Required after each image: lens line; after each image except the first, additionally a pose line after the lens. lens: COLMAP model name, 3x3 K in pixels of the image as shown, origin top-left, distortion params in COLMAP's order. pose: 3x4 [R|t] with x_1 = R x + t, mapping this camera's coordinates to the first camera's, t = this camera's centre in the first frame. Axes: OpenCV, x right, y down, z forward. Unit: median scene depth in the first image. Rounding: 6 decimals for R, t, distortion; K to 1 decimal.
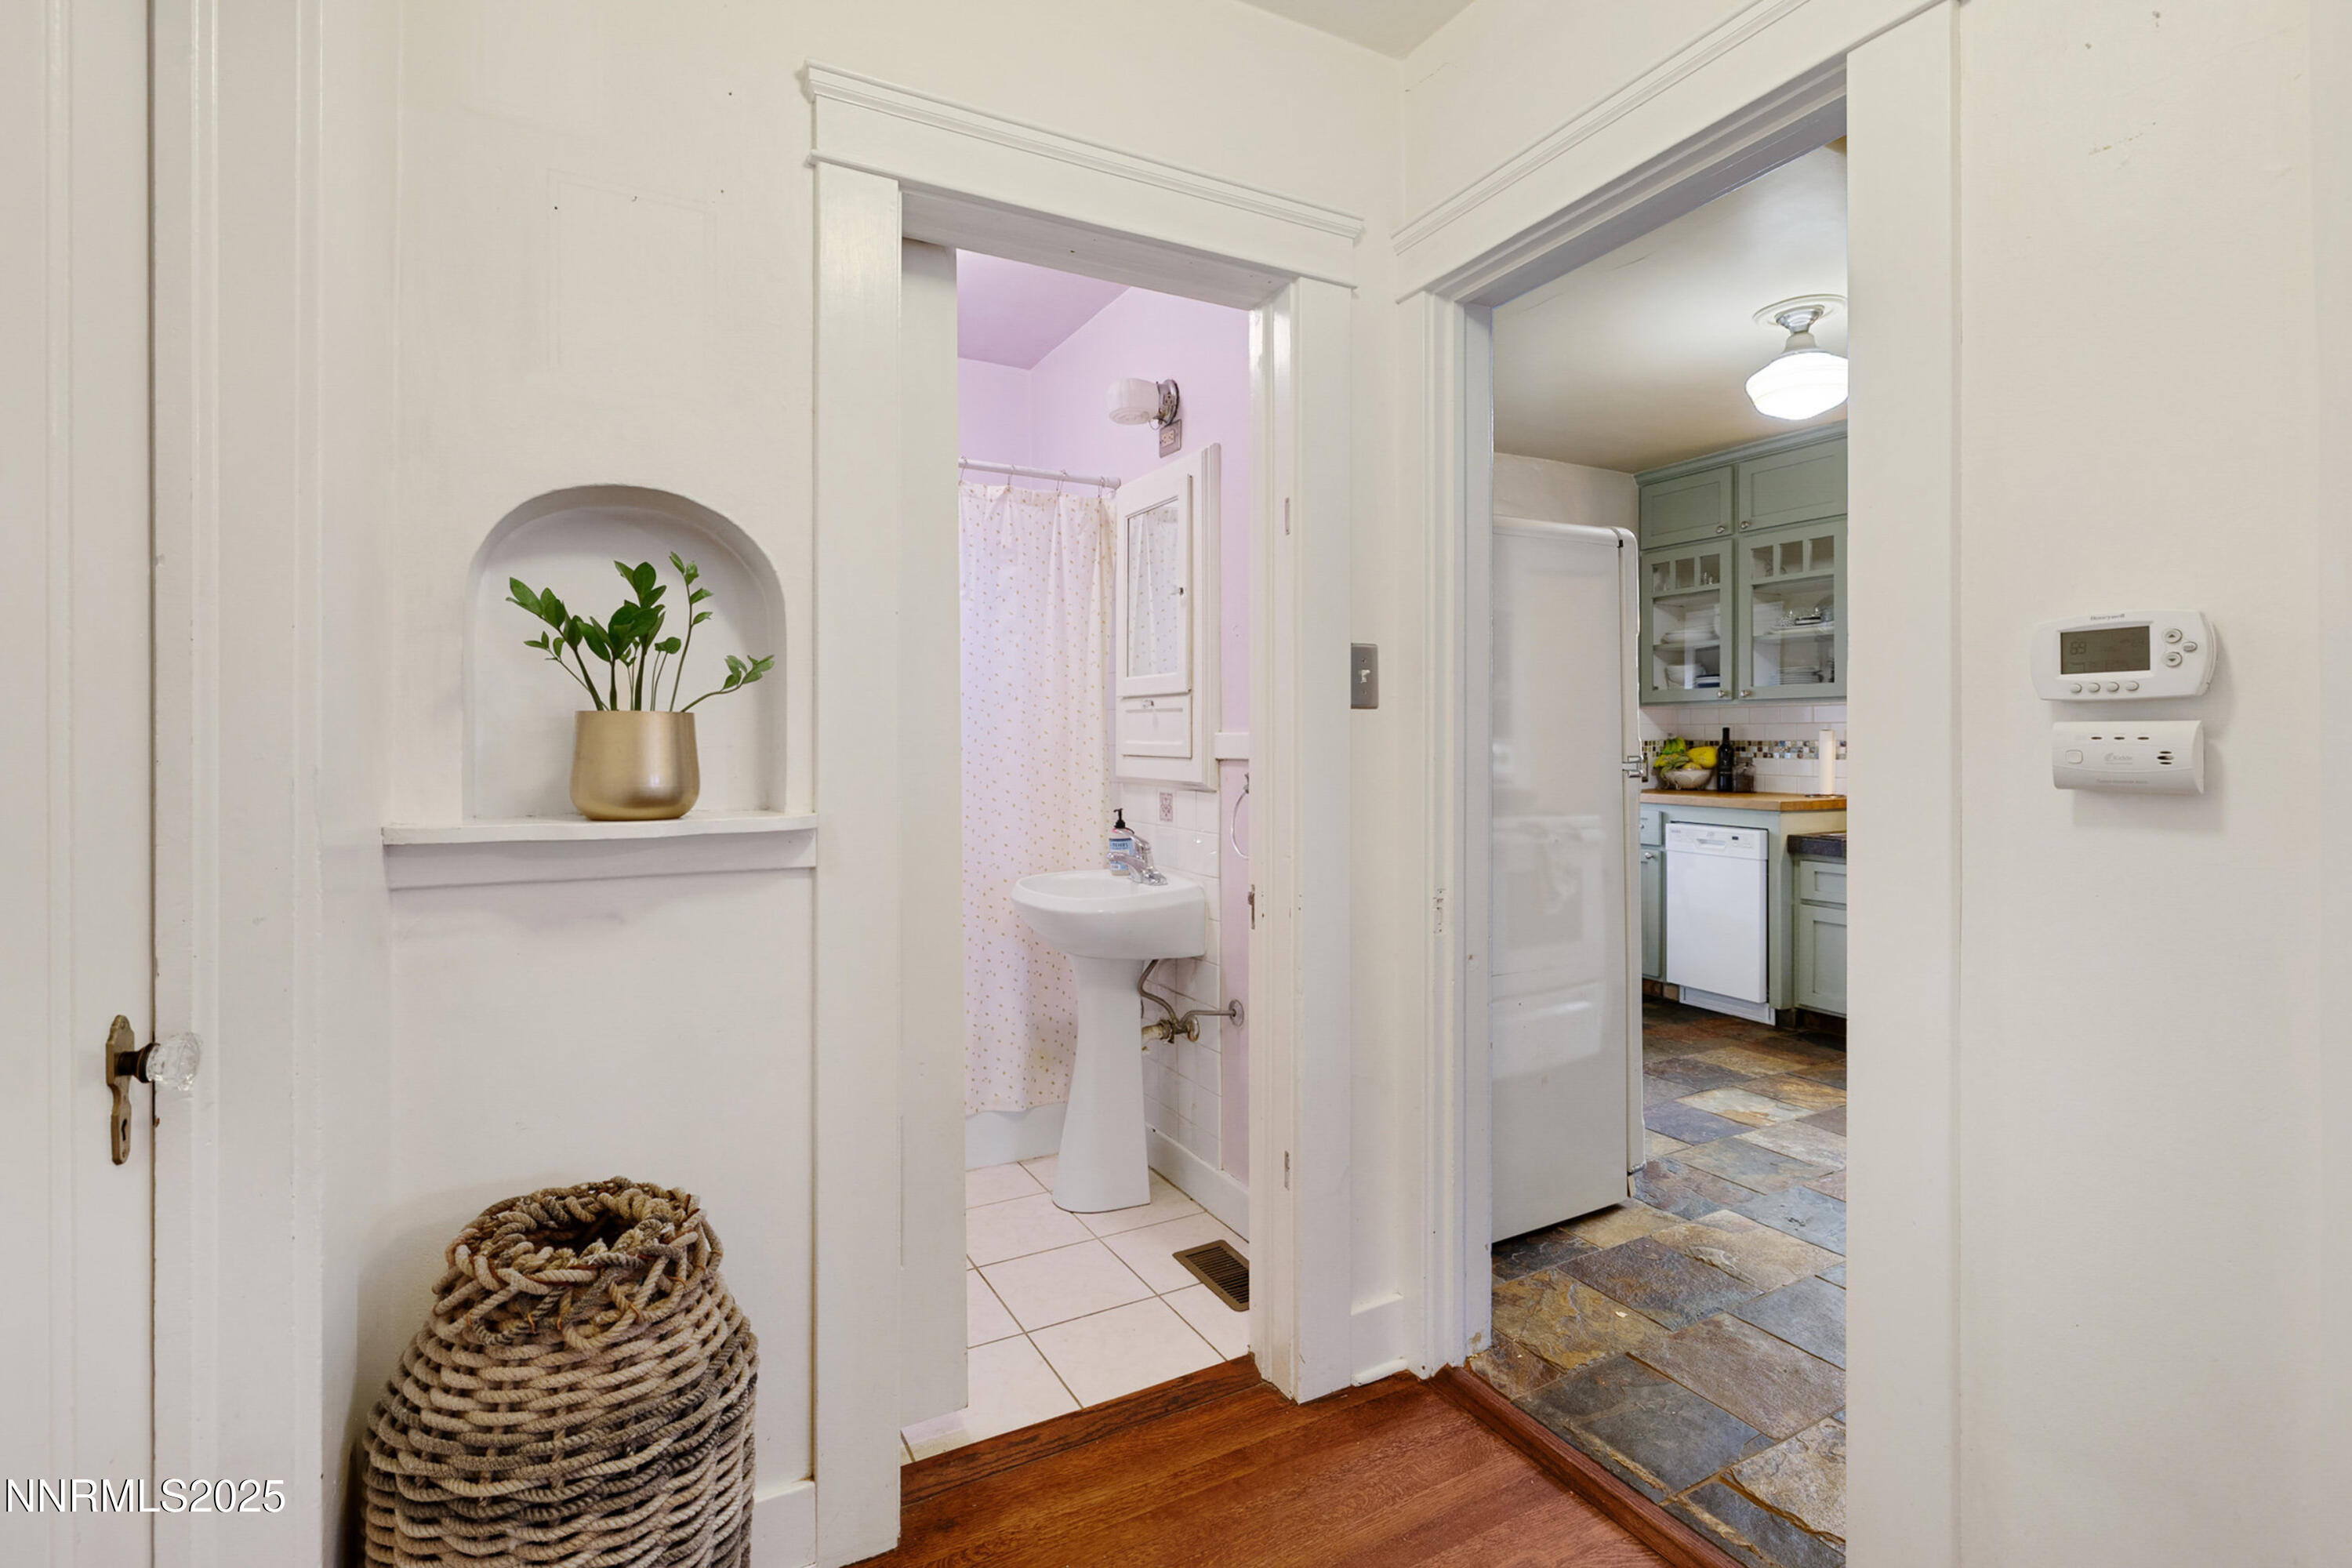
lens RADIAL K [[1093.7, 0, 1174.7], [0, 1093.7, 732.8], [0, 0, 1]] dist [-0.005862, -0.000244]
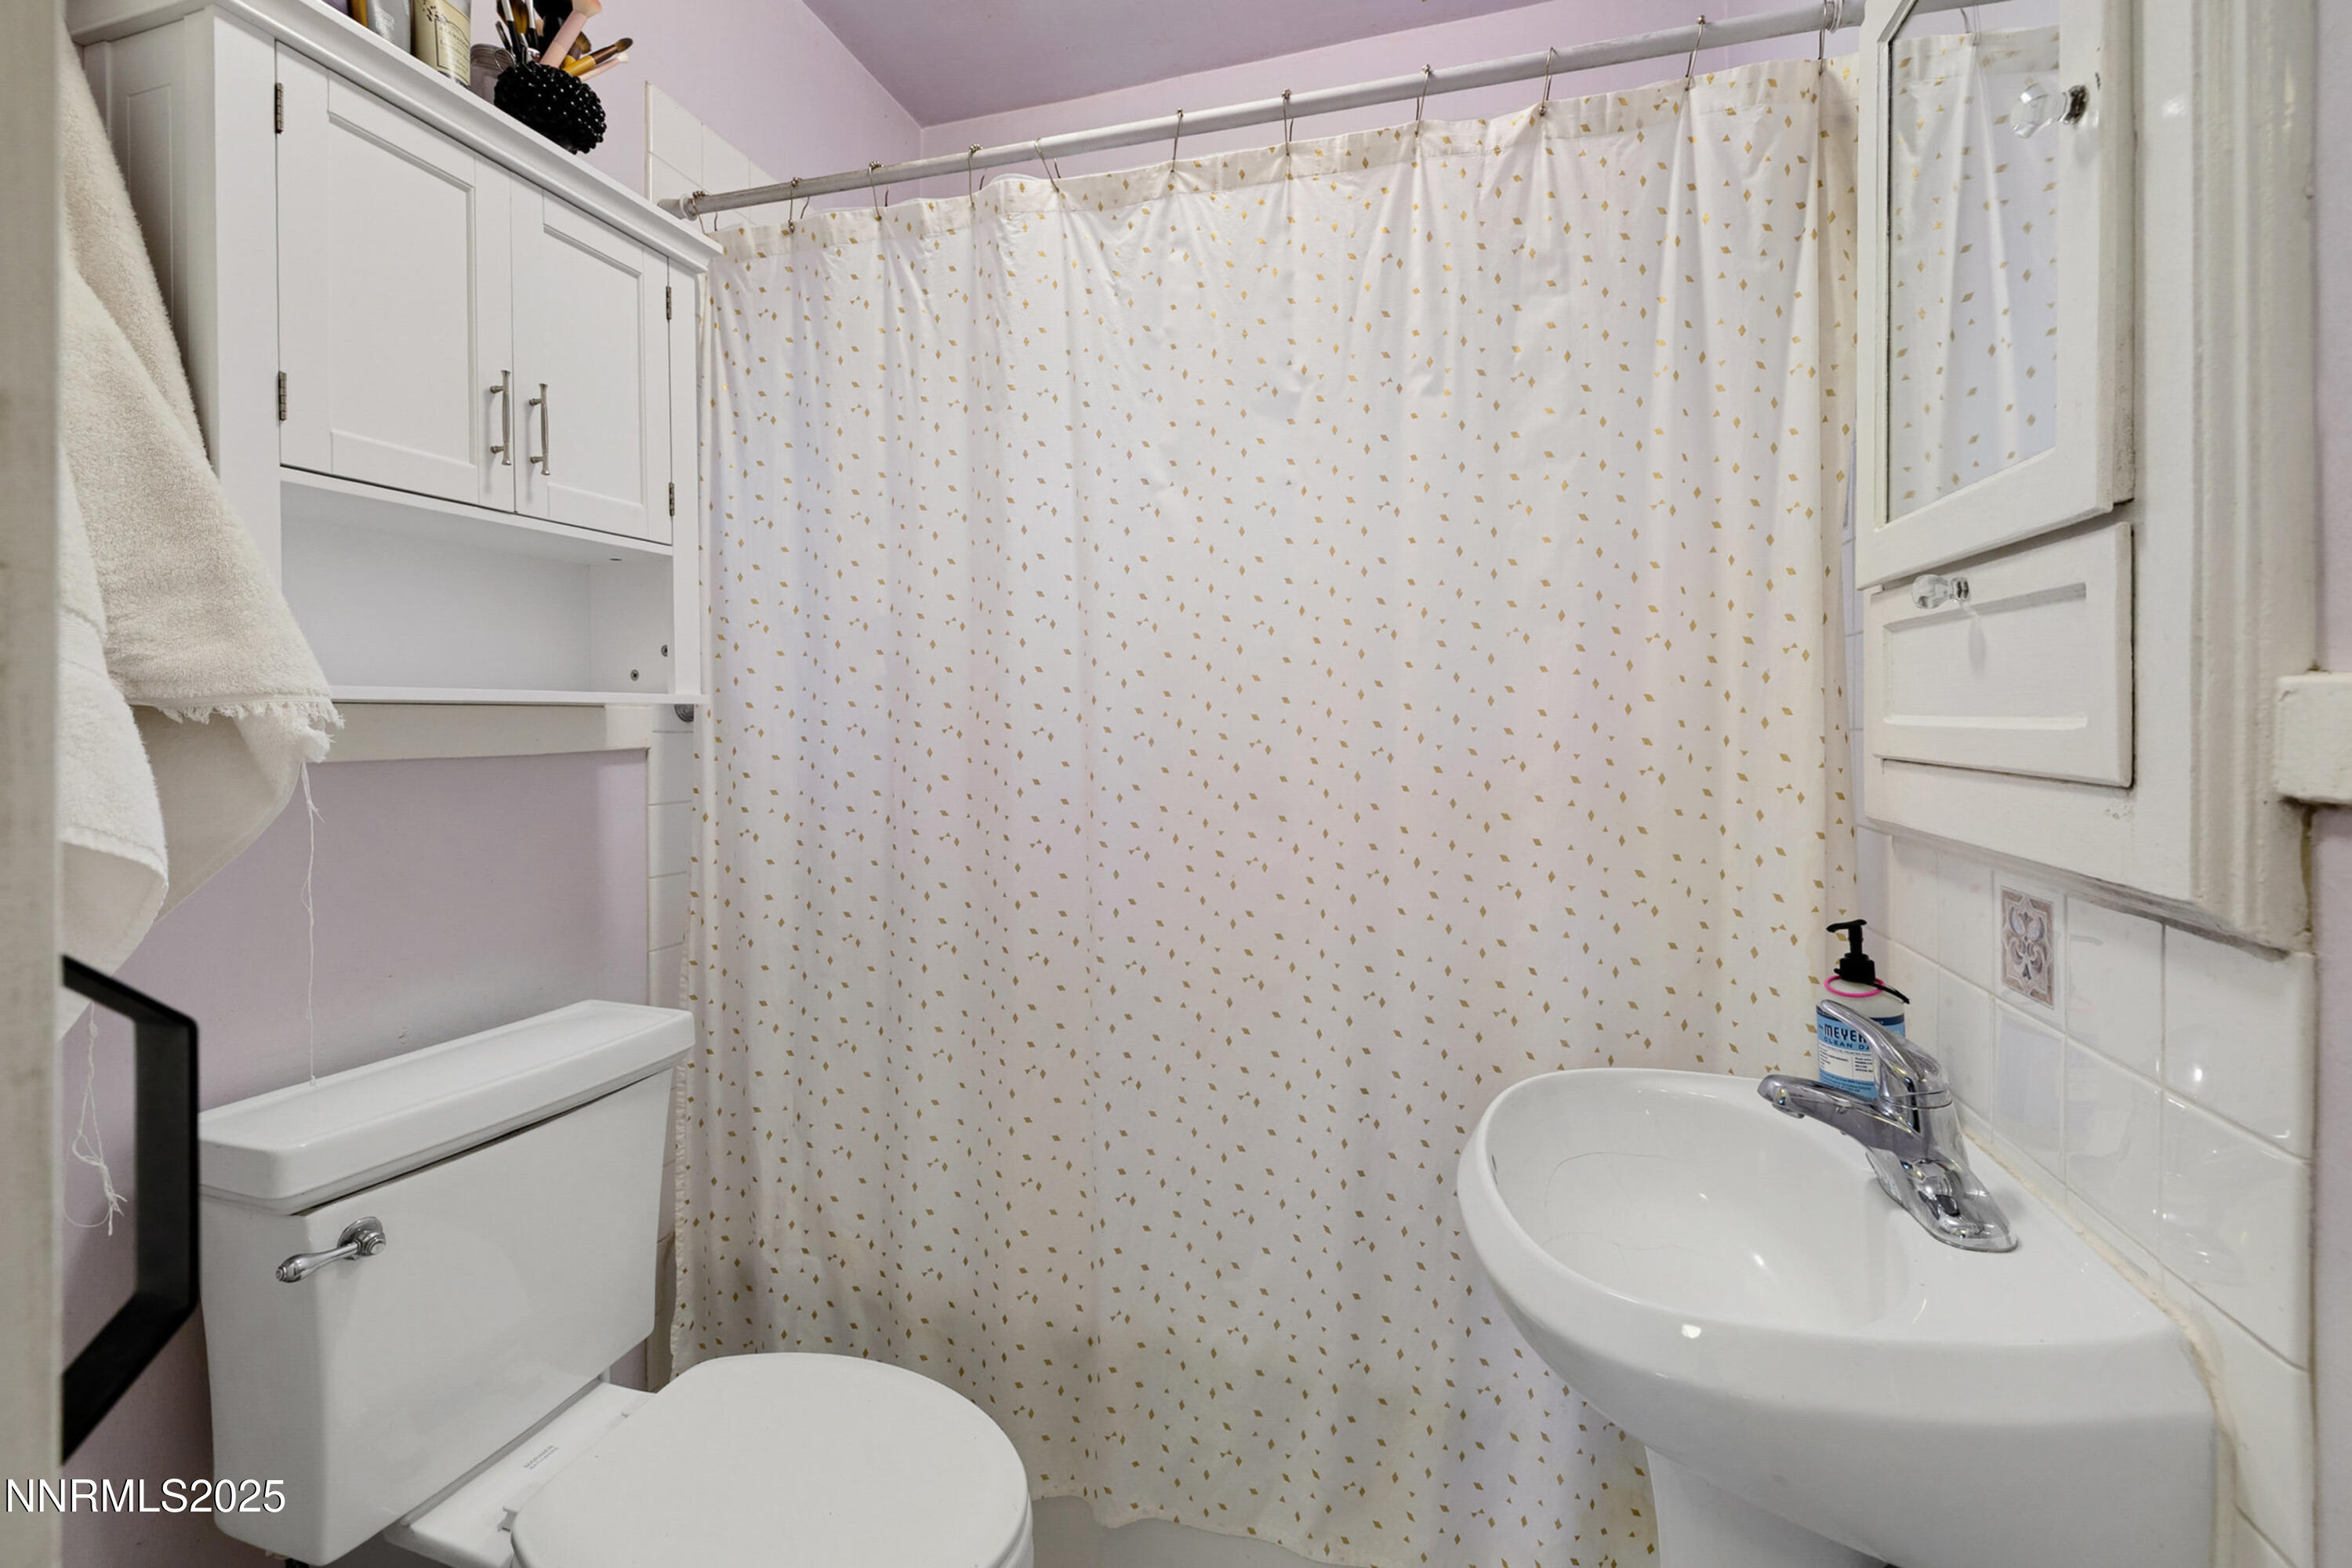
lens RADIAL K [[1008.5, 0, 1178.3], [0, 1008.5, 722.4], [0, 0, 1]] dist [0.000331, 0.000338]
pose [[0.700925, -0.000089, -0.713235, 0.023954], [0.008932, 0.999923, 0.008654, 0.004464], [0.713180, -0.012437, 0.700871, 0.630144]]
